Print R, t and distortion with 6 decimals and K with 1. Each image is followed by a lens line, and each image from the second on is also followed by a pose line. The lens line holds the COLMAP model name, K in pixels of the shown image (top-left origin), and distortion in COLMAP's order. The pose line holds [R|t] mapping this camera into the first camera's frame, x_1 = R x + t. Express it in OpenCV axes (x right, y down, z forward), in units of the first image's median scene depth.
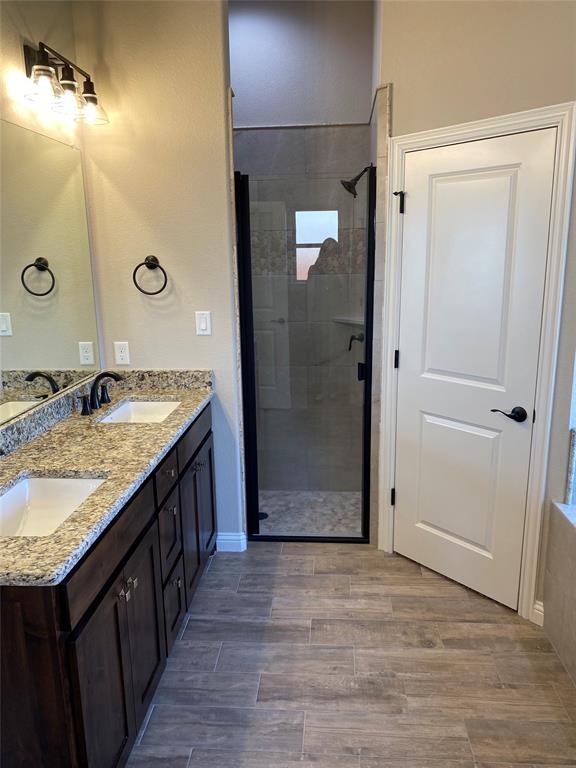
lens RADIAL K [[583.0, 0, 286.5], [0, 583.0, 380.8], [0, 0, 1]] dist [0.010587, -0.003563]
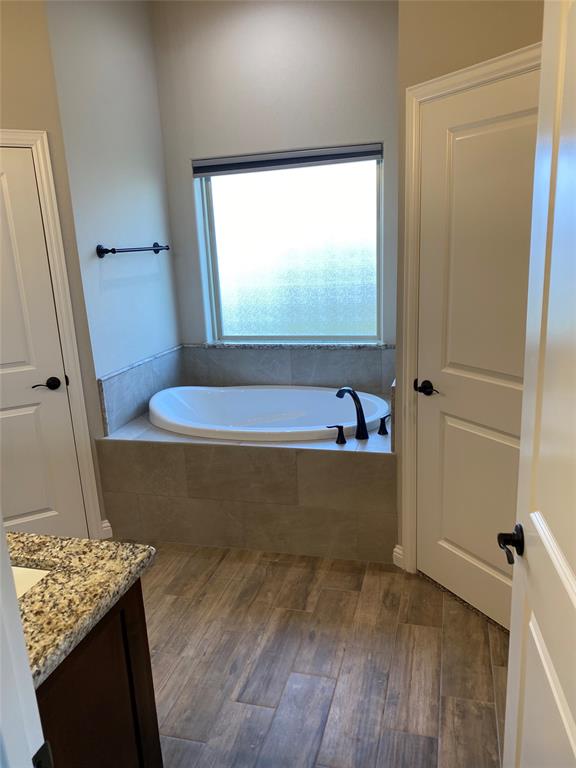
lens RADIAL K [[583.0, 0, 286.5], [0, 583.0, 380.8], [0, 0, 1]] dist [0.010587, -0.003563]
pose [[0.203110, -0.228560, 0.952107, -0.657661], [0.262143, 0.949572, 0.172029, -0.028436], [-0.943413, 0.214647, 0.252783, 0.246724]]
